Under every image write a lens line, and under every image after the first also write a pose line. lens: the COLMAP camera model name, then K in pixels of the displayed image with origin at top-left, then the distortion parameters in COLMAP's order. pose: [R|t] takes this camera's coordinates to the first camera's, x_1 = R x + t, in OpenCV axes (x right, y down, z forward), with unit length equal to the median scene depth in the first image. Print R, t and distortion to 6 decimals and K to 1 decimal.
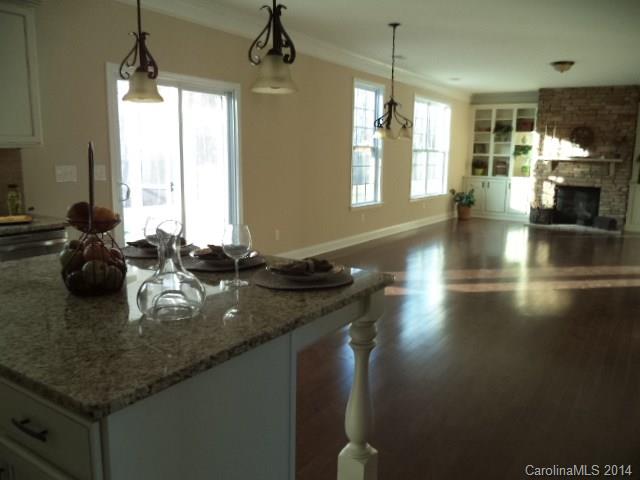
lens RADIAL K [[521.6, 0, 321.2], [0, 521.6, 239.1], [0, 0, 1]] dist [-0.015744, -0.006261]
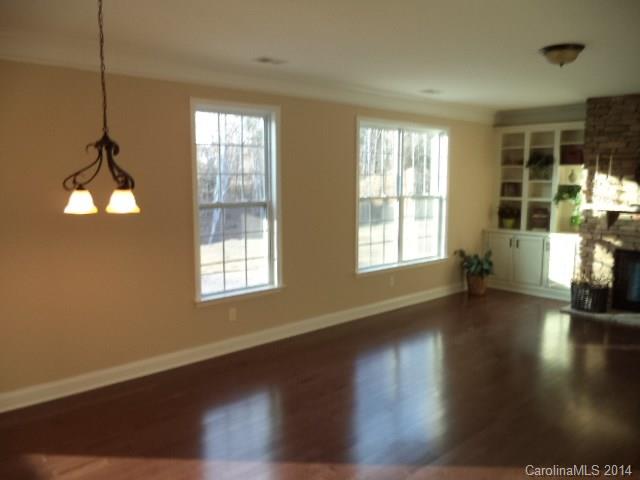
lens RADIAL K [[521.6, 0, 325.3], [0, 521.6, 252.7], [0, 0, 1]] dist [-0.015744, -0.006261]
pose [[0.970923, 0.012527, -0.239066, 0.246024], [-0.017881, 0.999635, -0.020241, -0.075872], [0.238725, 0.023927, 0.970792, 0.288336]]
